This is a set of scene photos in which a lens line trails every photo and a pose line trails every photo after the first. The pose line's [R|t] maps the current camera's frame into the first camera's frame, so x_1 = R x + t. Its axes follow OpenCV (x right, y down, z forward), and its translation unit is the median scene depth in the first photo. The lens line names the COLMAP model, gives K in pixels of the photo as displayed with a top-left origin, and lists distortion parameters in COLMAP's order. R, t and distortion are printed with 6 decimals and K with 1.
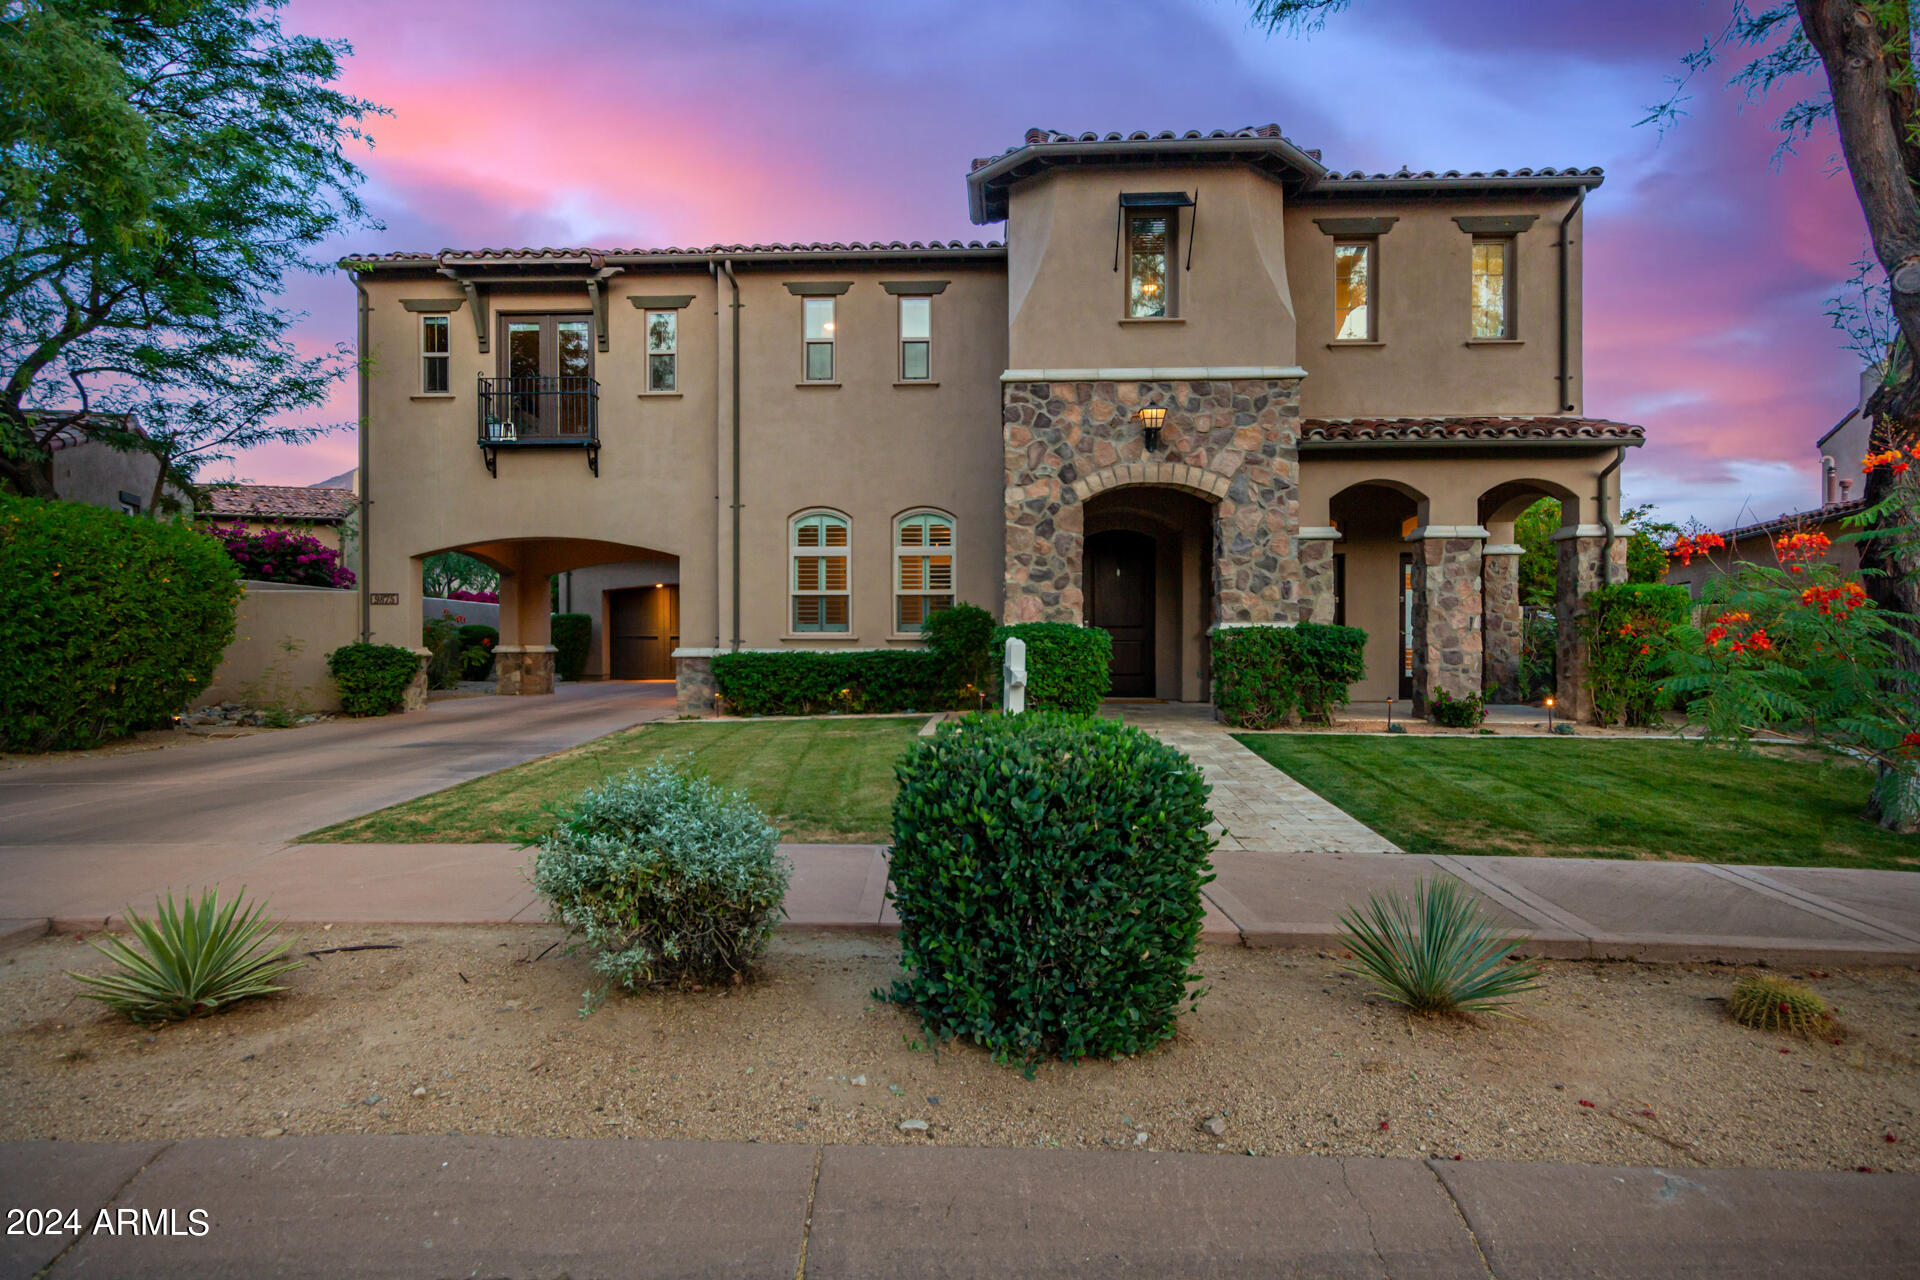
lens RADIAL K [[1034.3, 0, 960.0], [0, 1034.3, 640.0], [0, 0, 1]] dist [0.001786, -0.000029]
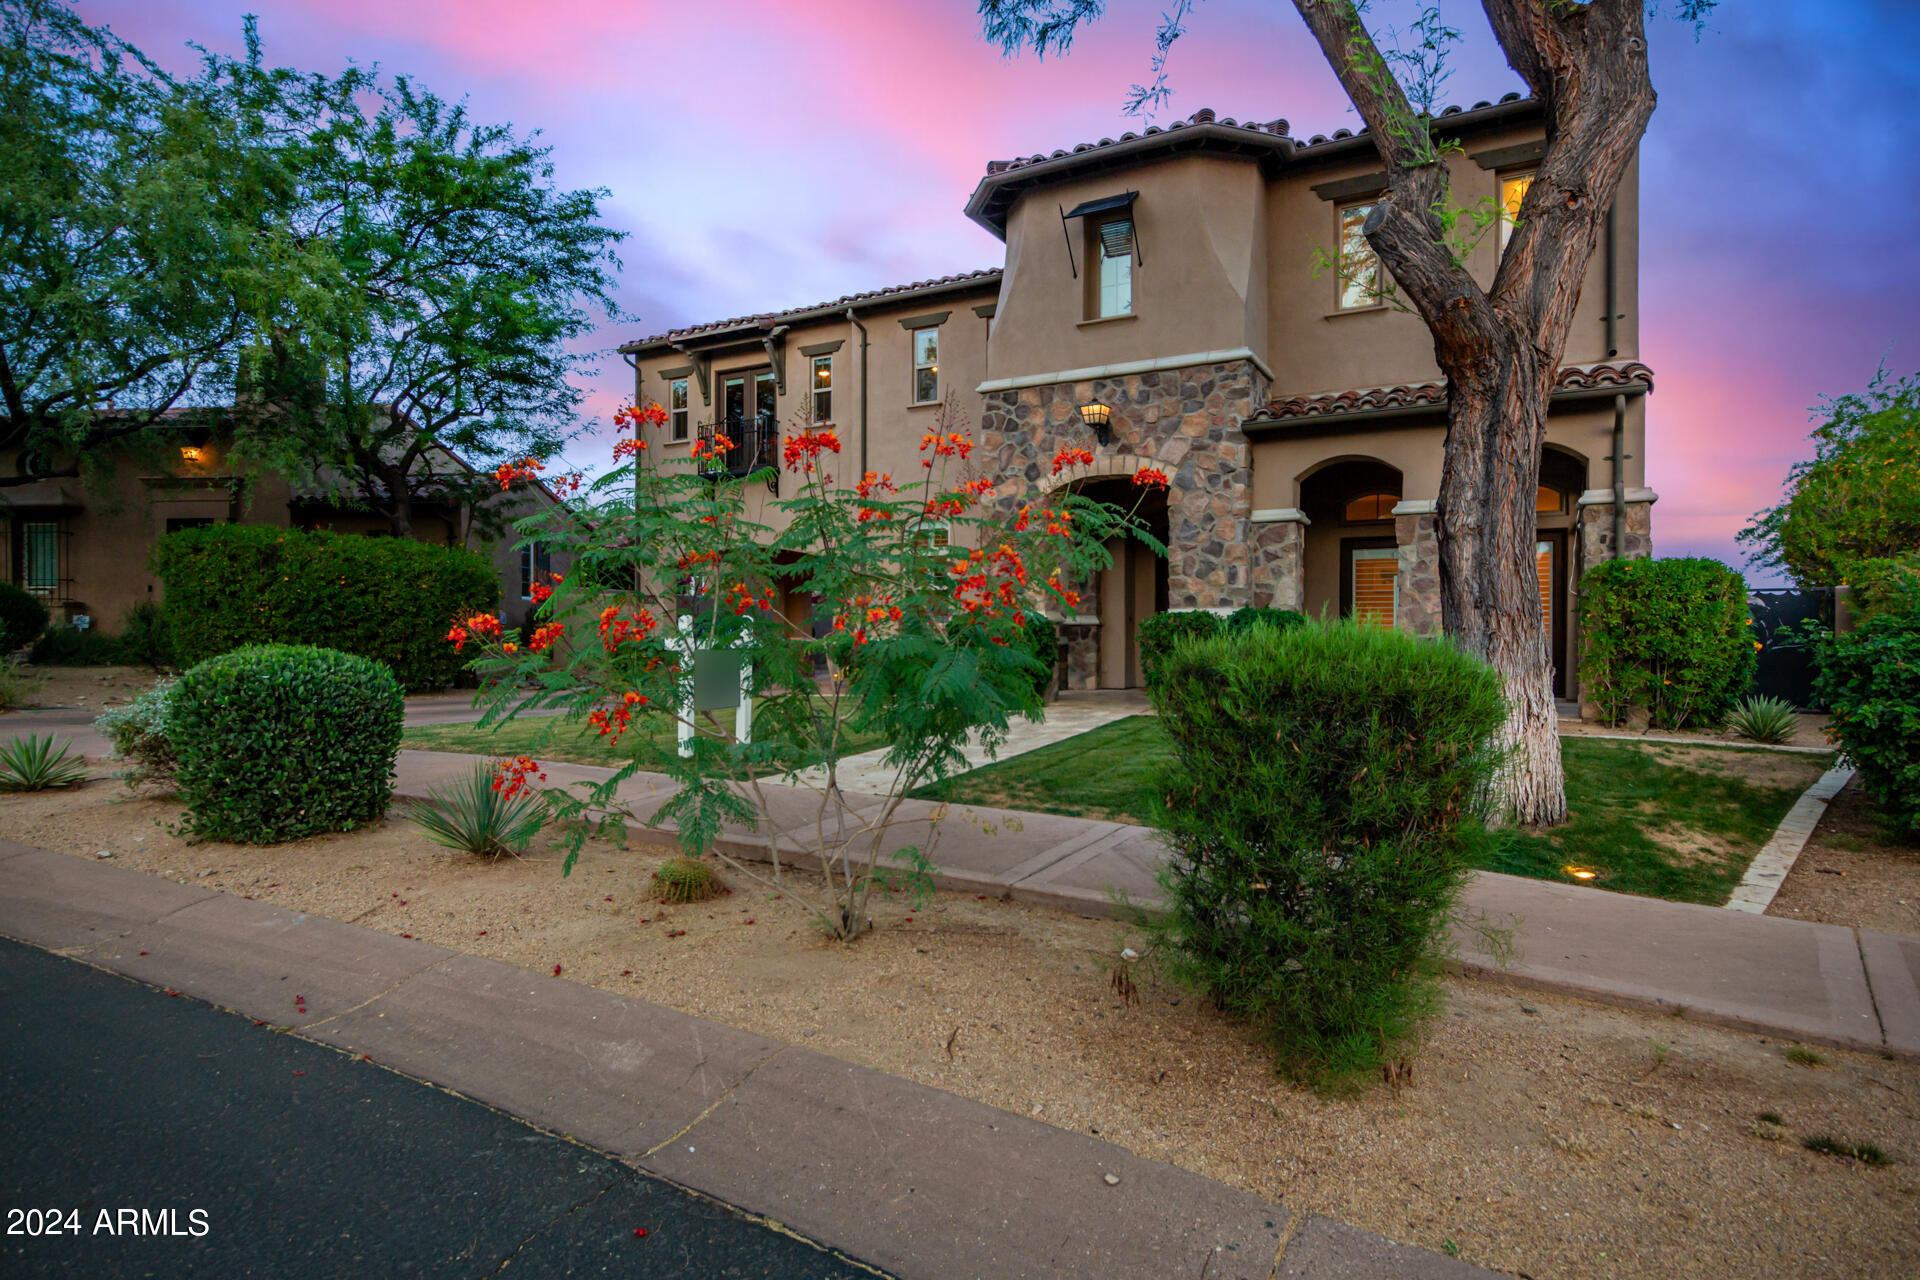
lens RADIAL K [[1034.3, 0, 960.0], [0, 1034.3, 640.0], [0, 0, 1]] dist [0.001786, -0.000029]
pose [[0.893626, 0.003840, -0.448796, 0.520637], [-0.005638, 0.999981, -0.002670, 0.017712], [0.448777, 0.004917, 0.893630, 0.001886]]
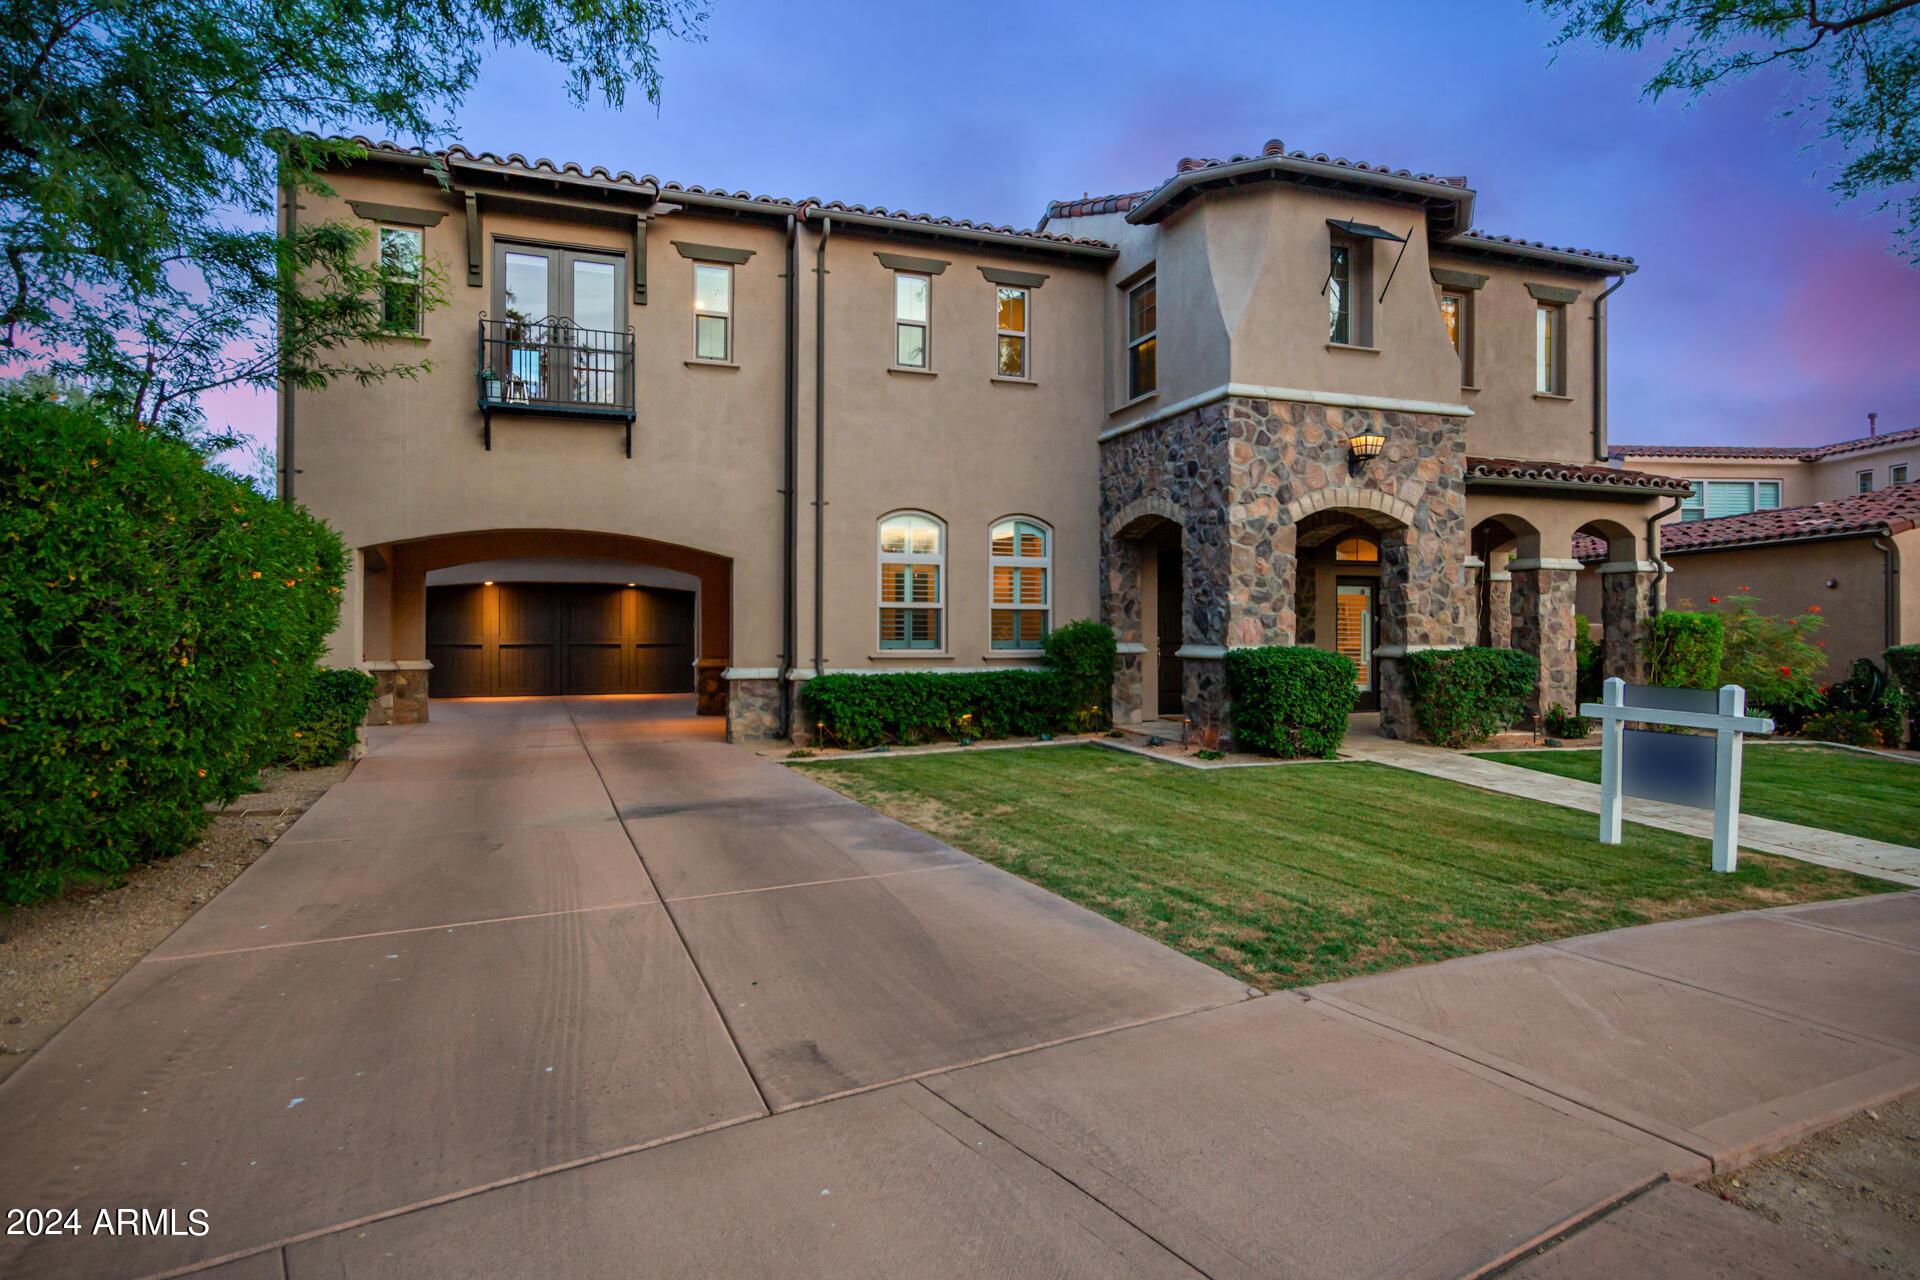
lens RADIAL K [[1035.5, 0, 961.6], [0, 1035.5, 627.6], [0, 0, 1]] dist [0.002850, 0.000687]
pose [[0.926984, 0.004959, 0.375069, -0.547903], [-0.002297, 0.999969, -0.007543, -0.025644], [-0.375095, 0.006131, 0.926966, 0.201790]]
